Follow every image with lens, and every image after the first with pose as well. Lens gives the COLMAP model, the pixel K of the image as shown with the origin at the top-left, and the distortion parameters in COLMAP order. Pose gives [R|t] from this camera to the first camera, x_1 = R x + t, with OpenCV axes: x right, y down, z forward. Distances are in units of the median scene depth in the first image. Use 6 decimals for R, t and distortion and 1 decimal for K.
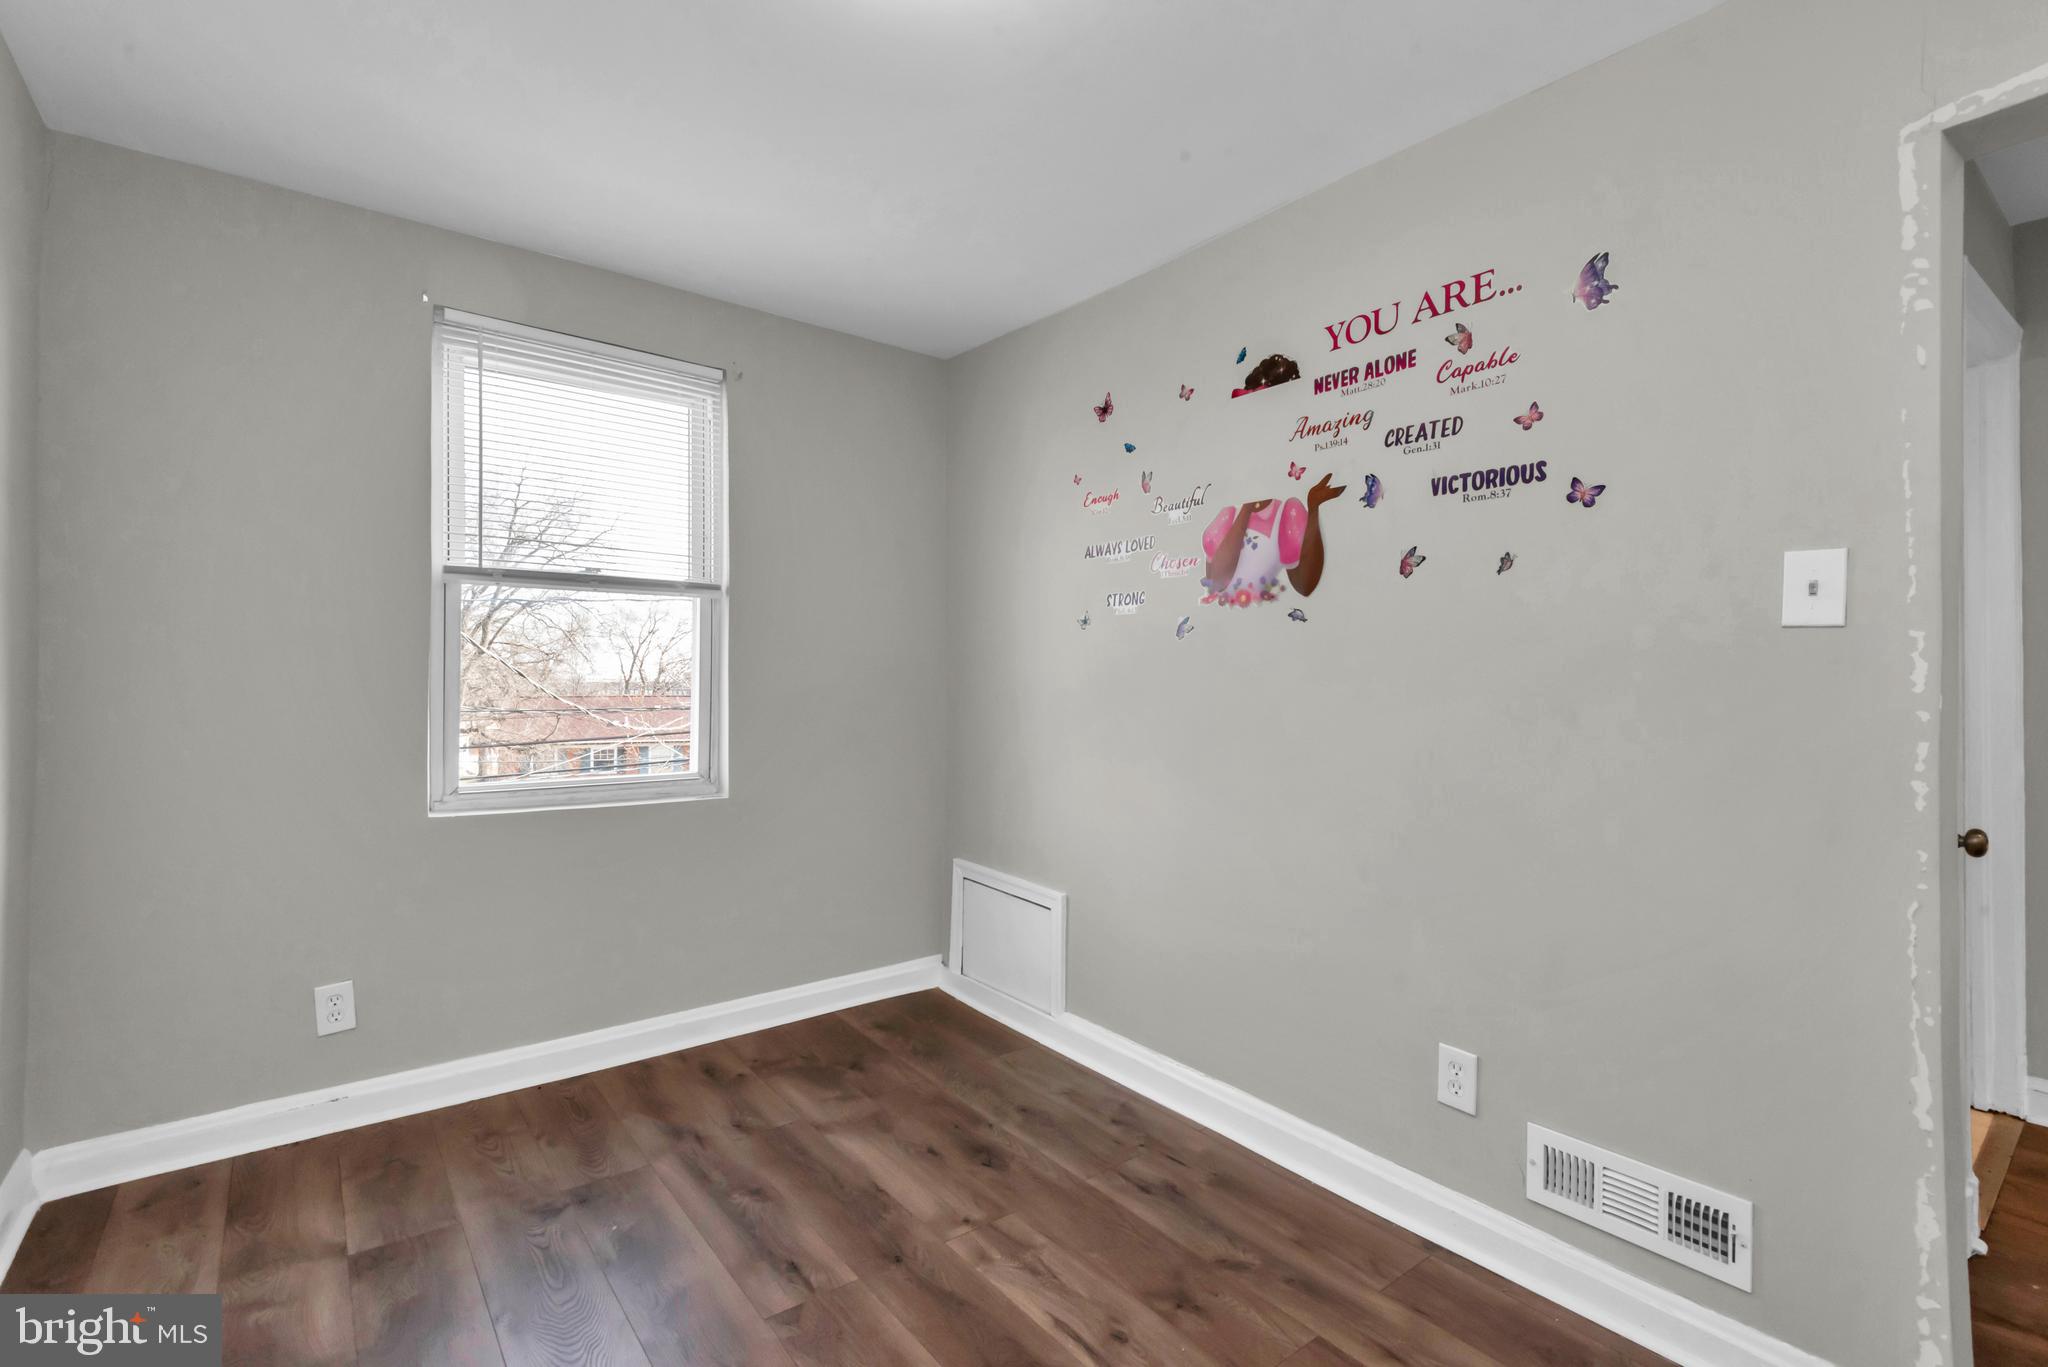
lens RADIAL K [[905.7, 0, 1022.0], [0, 905.7, 675.9], [0, 0, 1]] dist [0.001026, -0.000648]
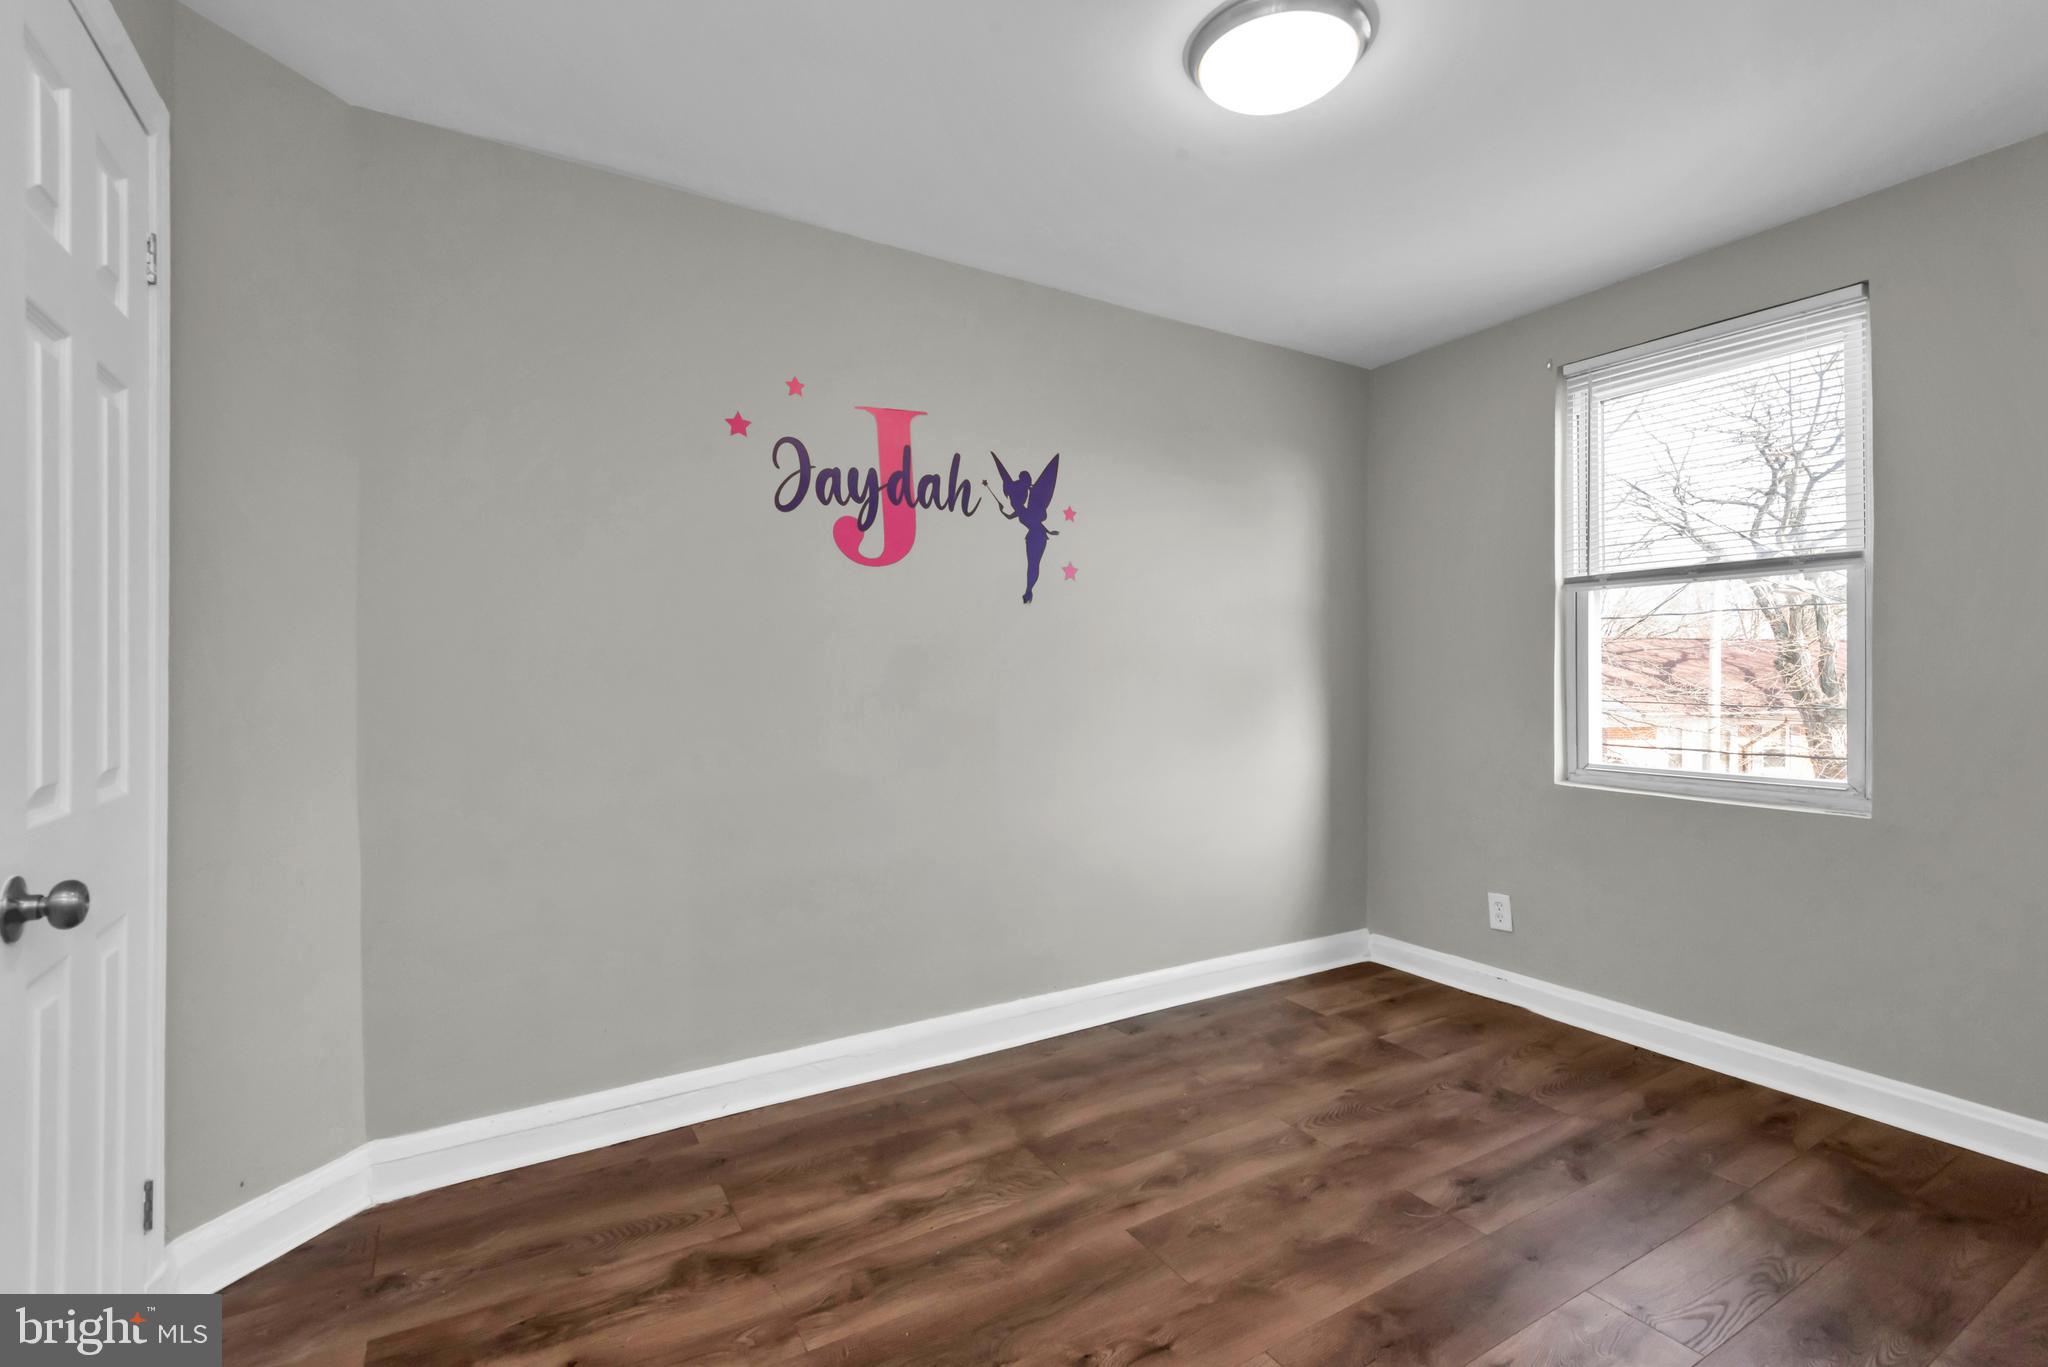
lens RADIAL K [[939.7, 0, 1027.1], [0, 939.7, 680.5], [0, 0, 1]] dist [-0.001396, -0.001421]
pose [[-0.117829, 0.001195, -0.993033, 0.795406], [0.005567, 0.999984, 0.000543, 0.011719], [0.993018, -0.005465, -0.117834, 0.491552]]
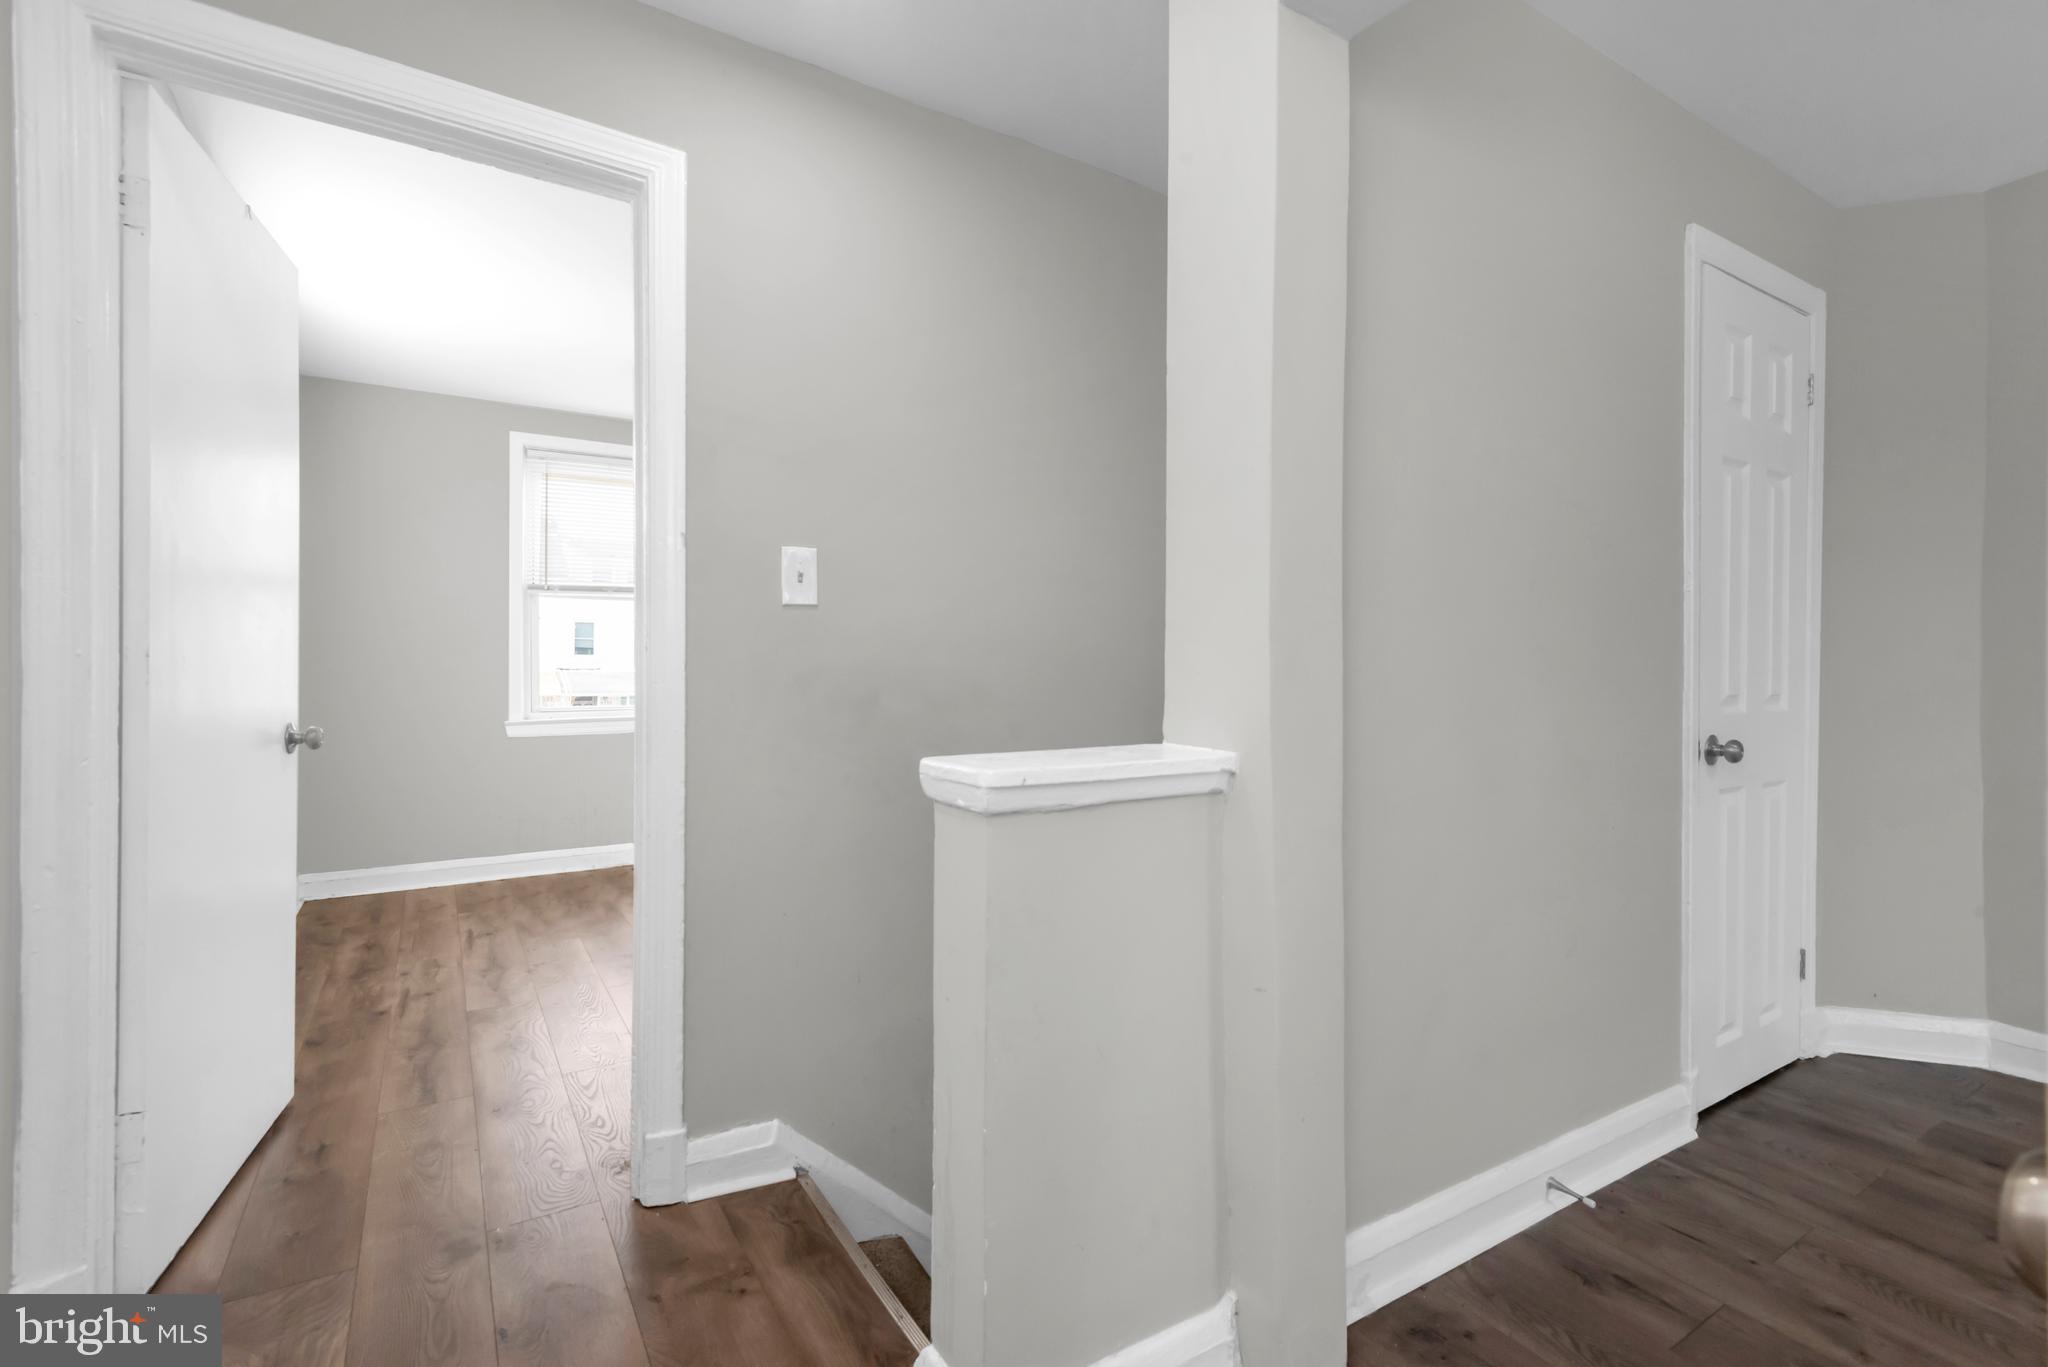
lens RADIAL K [[926.8, 0, 1018.1], [0, 926.8, 669.9], [0, 0, 1]] dist [0.009965, -0.000674]
pose [[-0.993762, -0.008783, 0.111173, 1.018900], [-0.009530, 0.999935, -0.006193, 0.054928], [-0.111112, -0.007214, -0.993782, 1.017520]]
